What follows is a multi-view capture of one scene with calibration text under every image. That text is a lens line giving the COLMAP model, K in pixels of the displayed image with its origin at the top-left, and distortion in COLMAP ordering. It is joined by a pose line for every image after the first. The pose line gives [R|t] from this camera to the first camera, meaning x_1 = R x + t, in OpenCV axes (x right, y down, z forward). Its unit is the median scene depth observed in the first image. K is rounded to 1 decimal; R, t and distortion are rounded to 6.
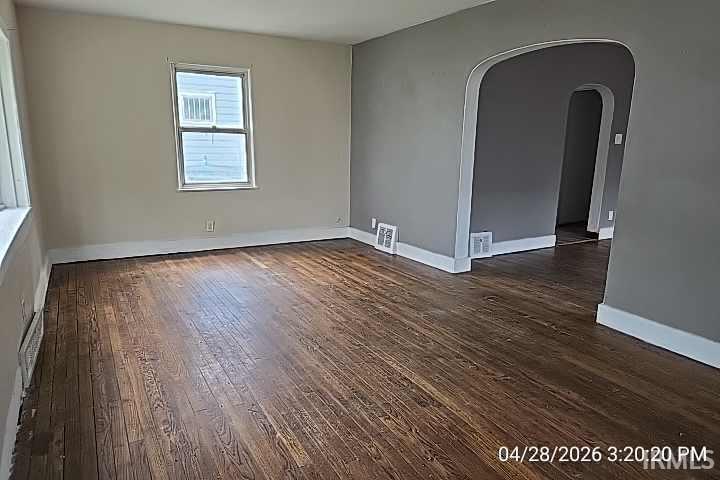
lens RADIAL K [[482.0, 0, 360.0], [0, 482.0, 240.0], [0, 0, 1]] dist [0.098931, -0.082448]
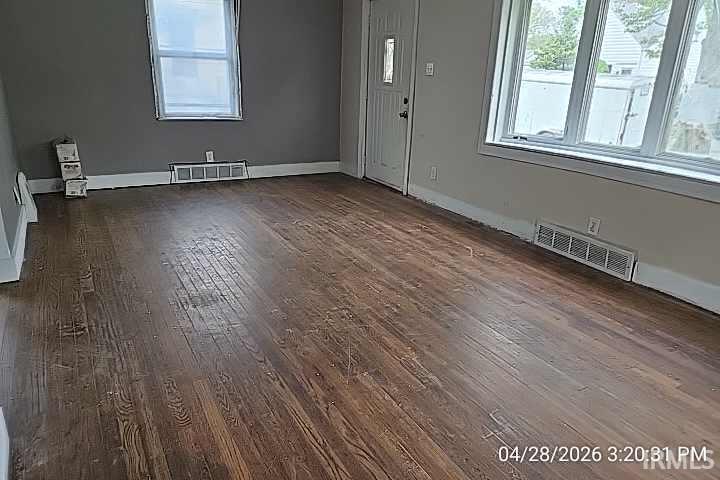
lens RADIAL K [[482.0, 0, 360.0], [0, 482.0, 240.0], [0, 0, 1]] dist [0.098931, -0.082448]
pose [[-0.998579, -0.044315, -0.029614, -0.054351], [-0.053257, 0.851769, 0.521203, -0.321987], [0.002128, 0.522040, -0.852919, 1.547073]]
